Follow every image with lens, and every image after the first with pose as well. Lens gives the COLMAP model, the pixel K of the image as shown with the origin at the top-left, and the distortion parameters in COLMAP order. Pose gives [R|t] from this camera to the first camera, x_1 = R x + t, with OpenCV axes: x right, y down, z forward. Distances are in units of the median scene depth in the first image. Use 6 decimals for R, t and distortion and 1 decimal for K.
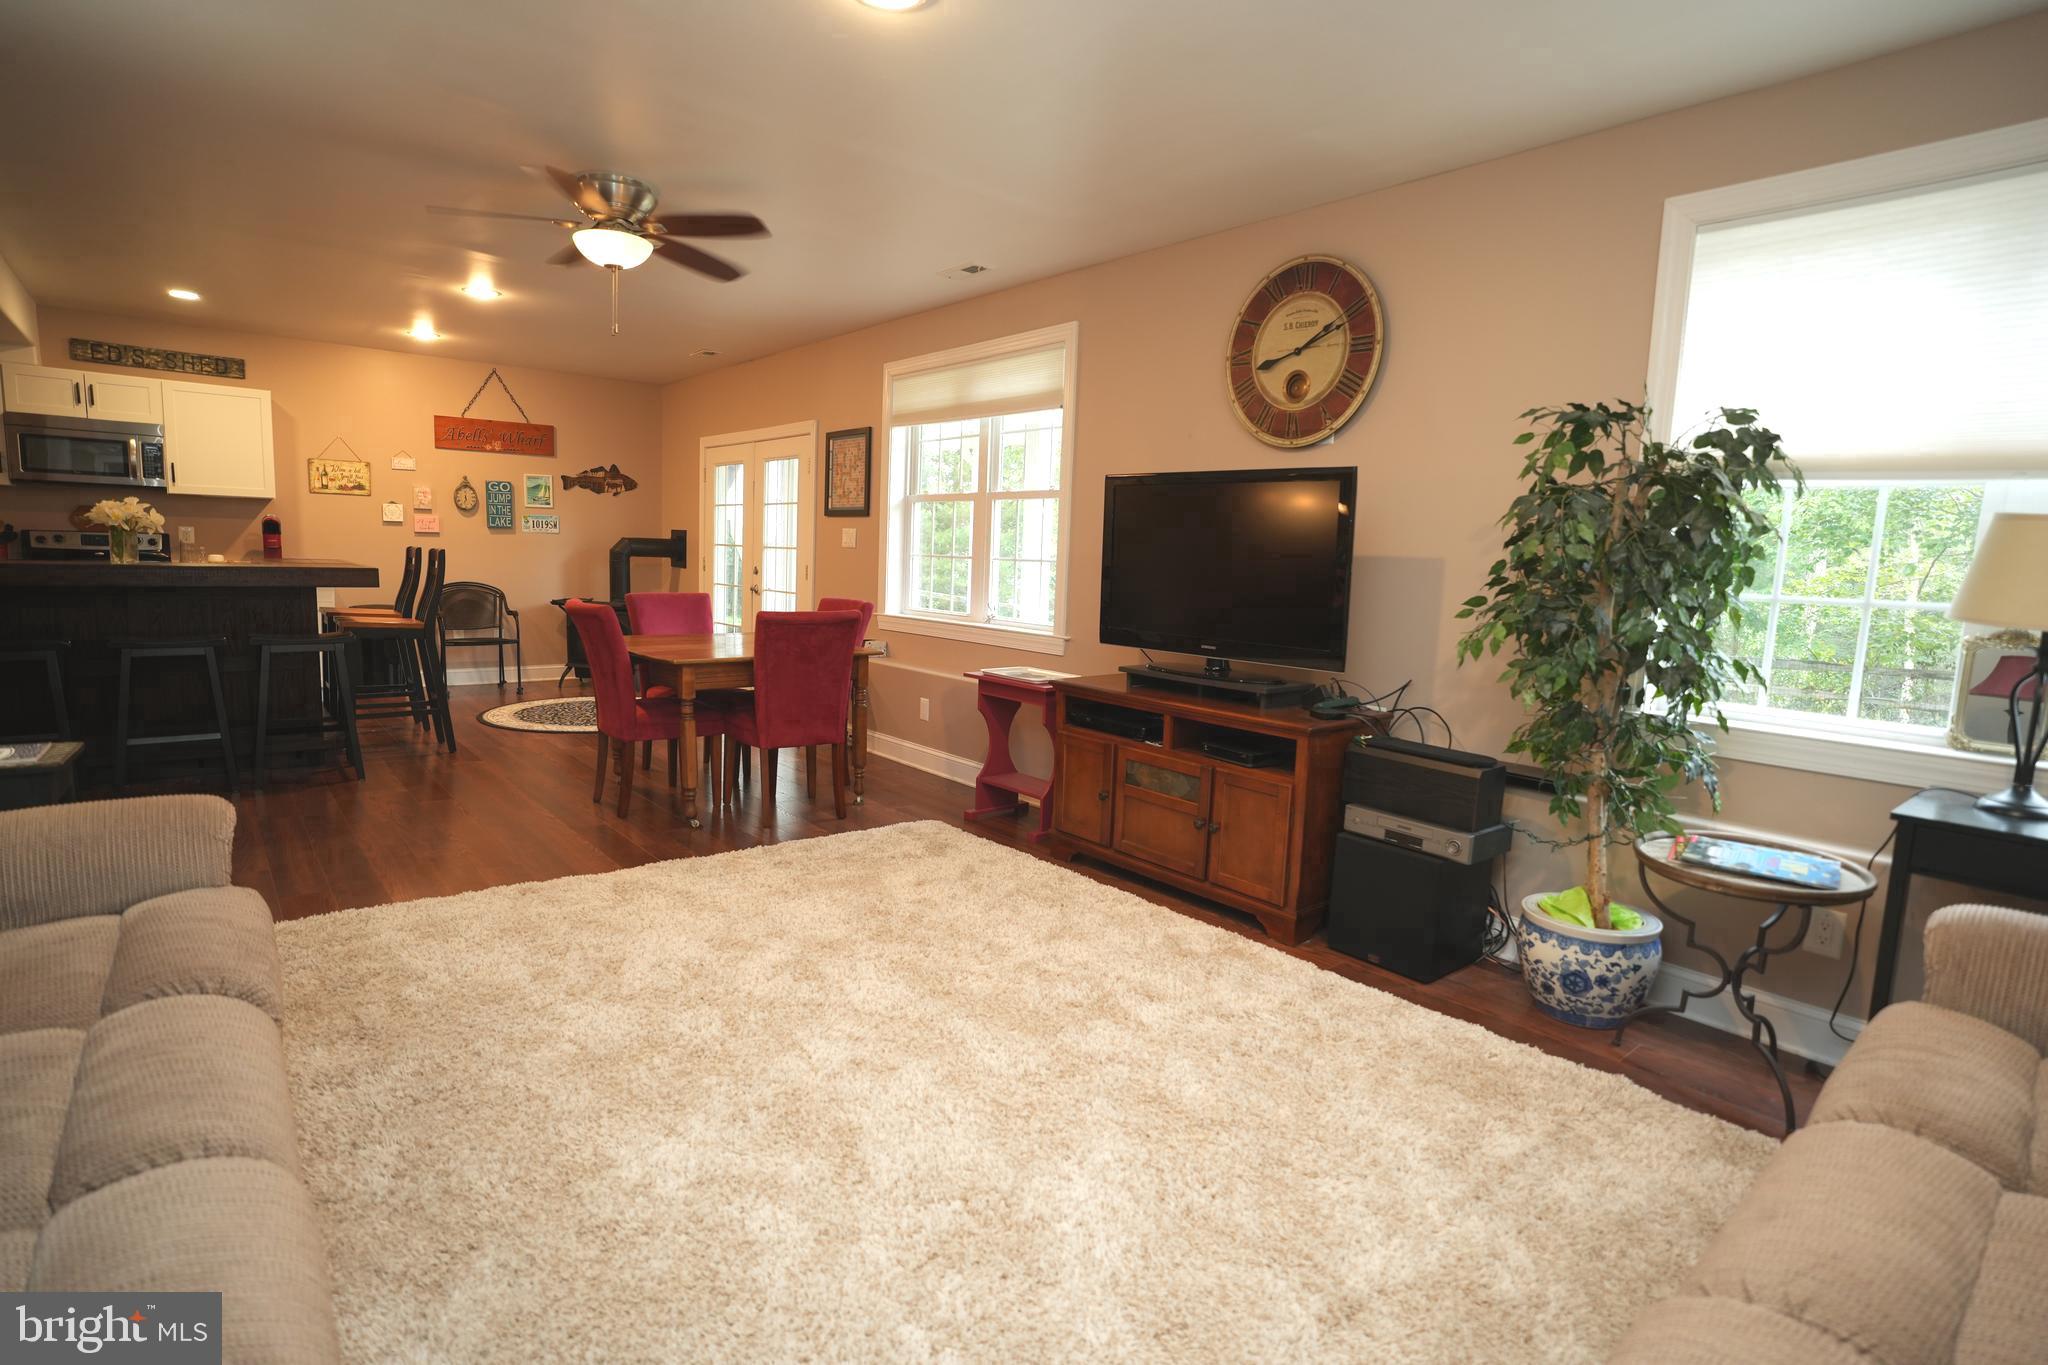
lens RADIAL K [[1006.5, 0, 1008.3], [0, 1006.5, 681.5], [0, 0, 1]] dist [-0.039914, 0.012720]
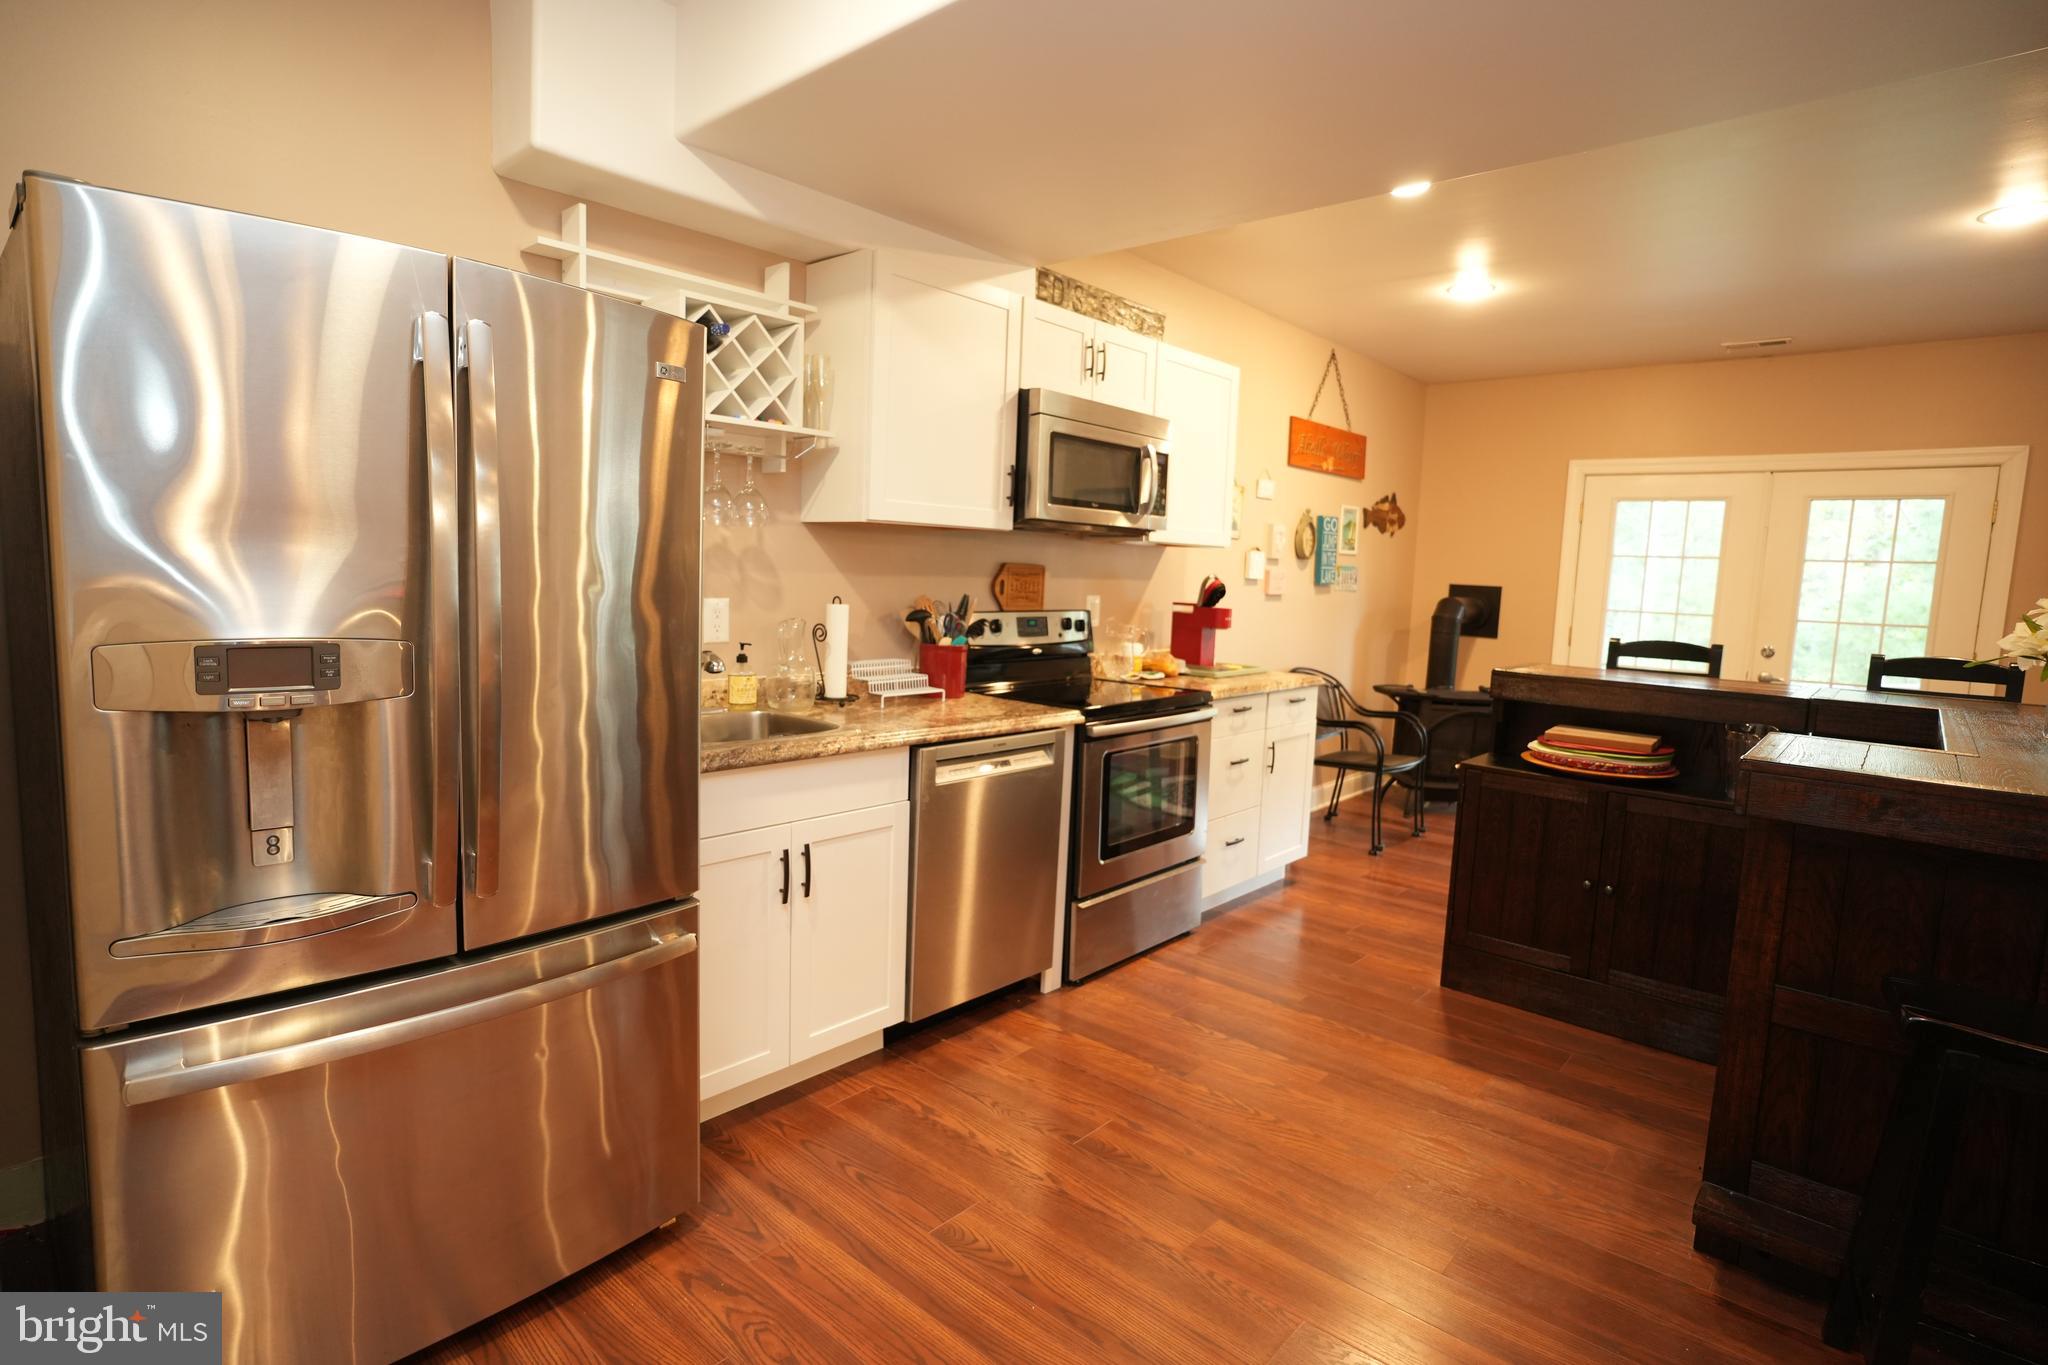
lens RADIAL K [[1006.5, 0, 1015.7], [0, 1006.5, 669.0], [0, 0, 1]] dist [-0.039914, 0.012720]
pose [[0.990891, -0.012732, 0.134066, -0.990507], [0.015536, 0.999682, -0.019885, -0.106952], [-0.133770, 0.021787, 0.990773, 0.437548]]
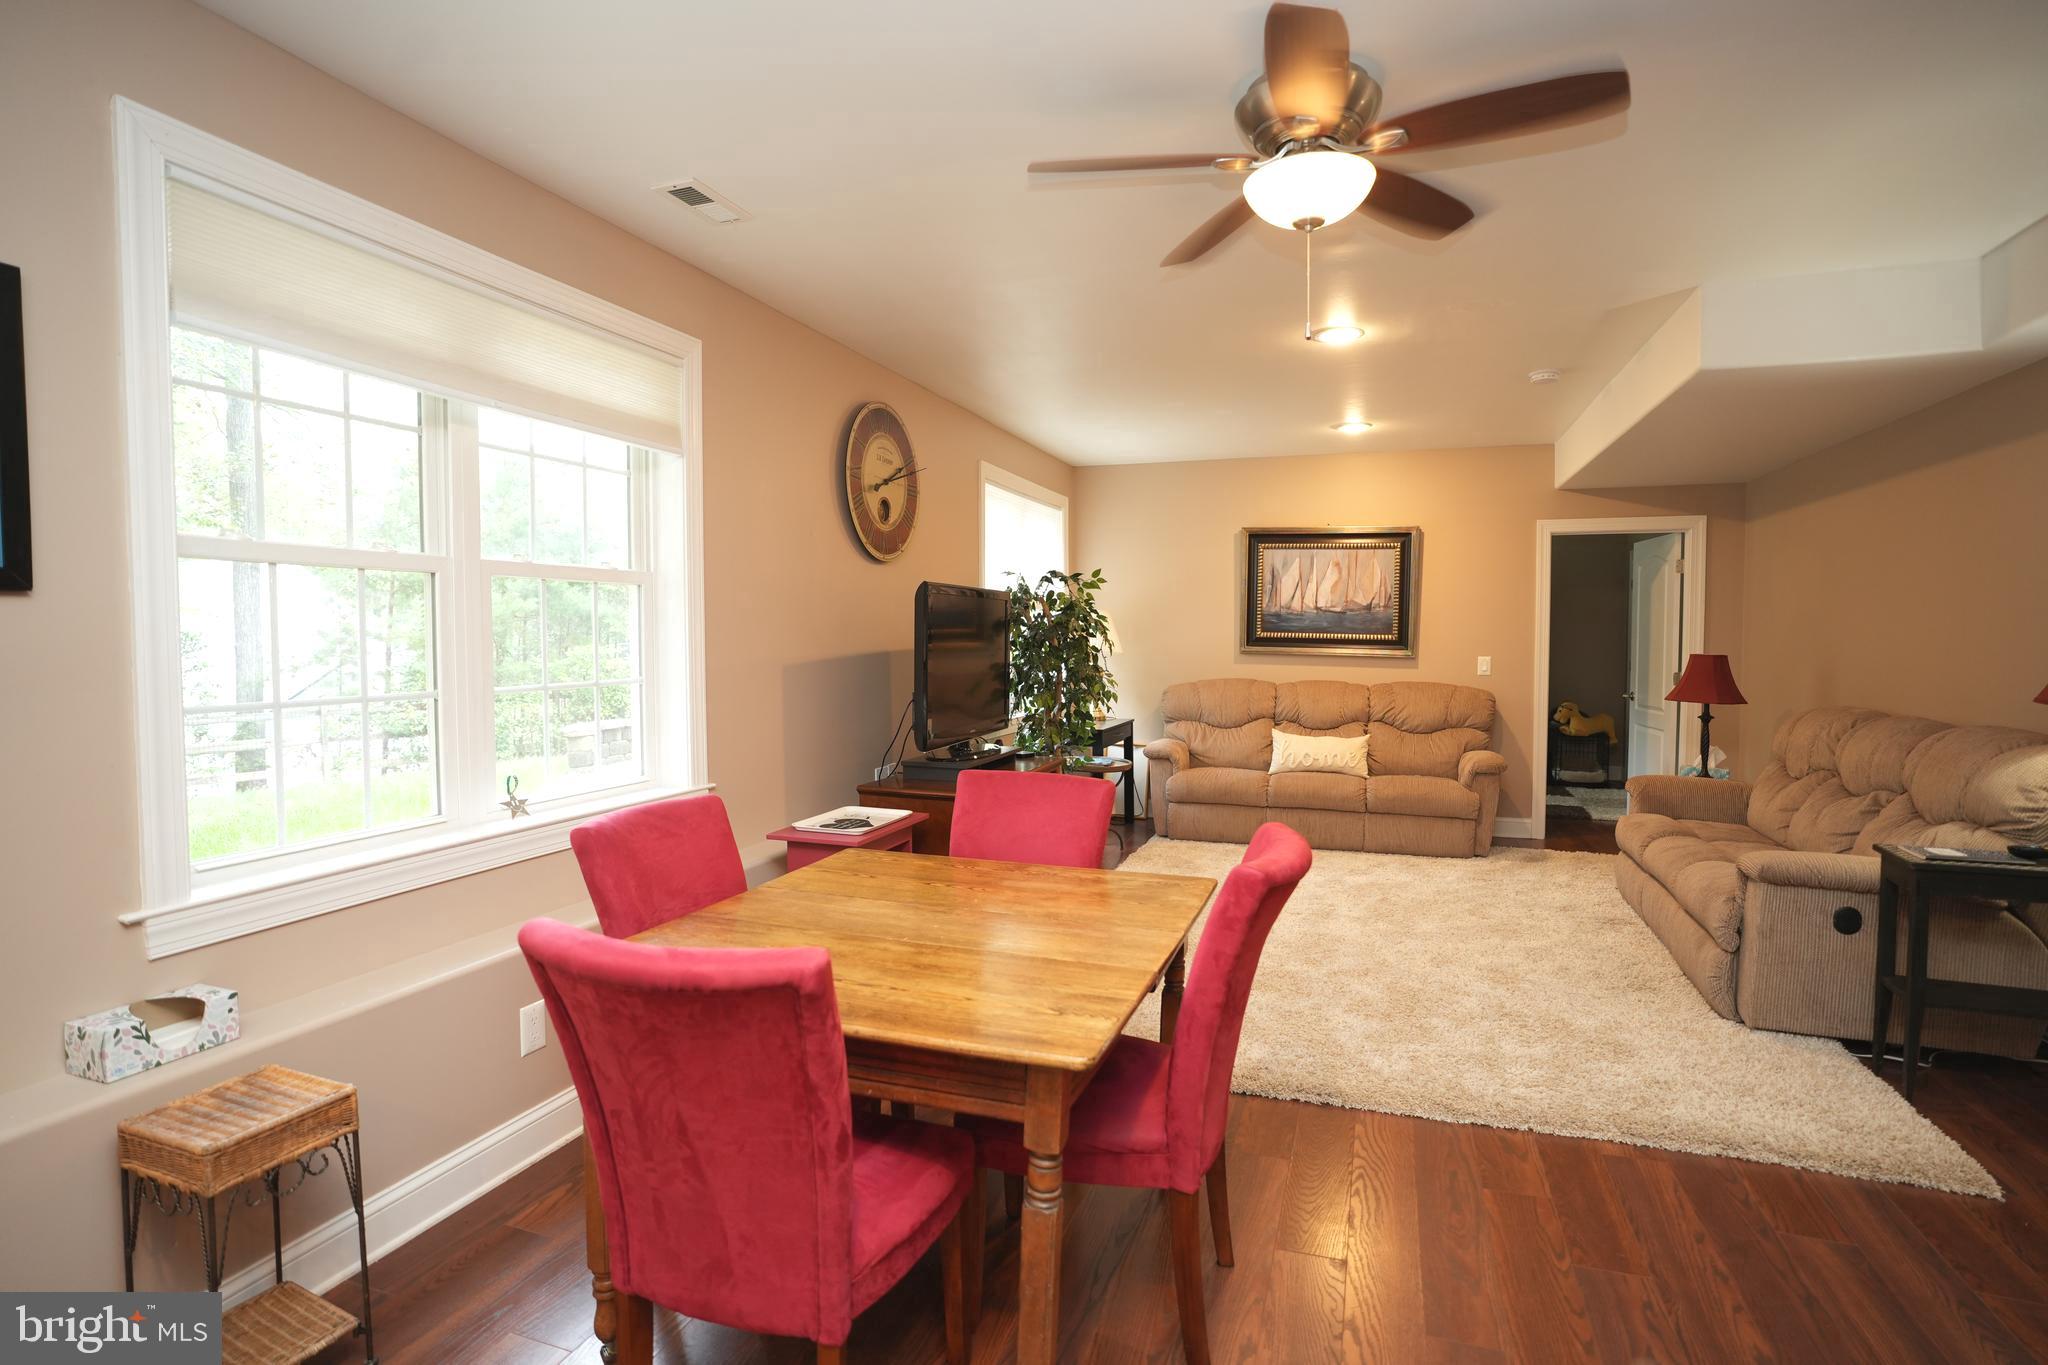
lens RADIAL K [[1006.5, 0, 1026.4], [0, 1006.5, 694.8], [0, 0, 1]] dist [-0.039914, 0.012720]
pose [[-0.508588, -0.089214, 0.856376, -0.488600], [0.089845, 0.983689, 0.155835, -0.144783], [-0.856310, 0.156197, -0.492277, 0.855723]]
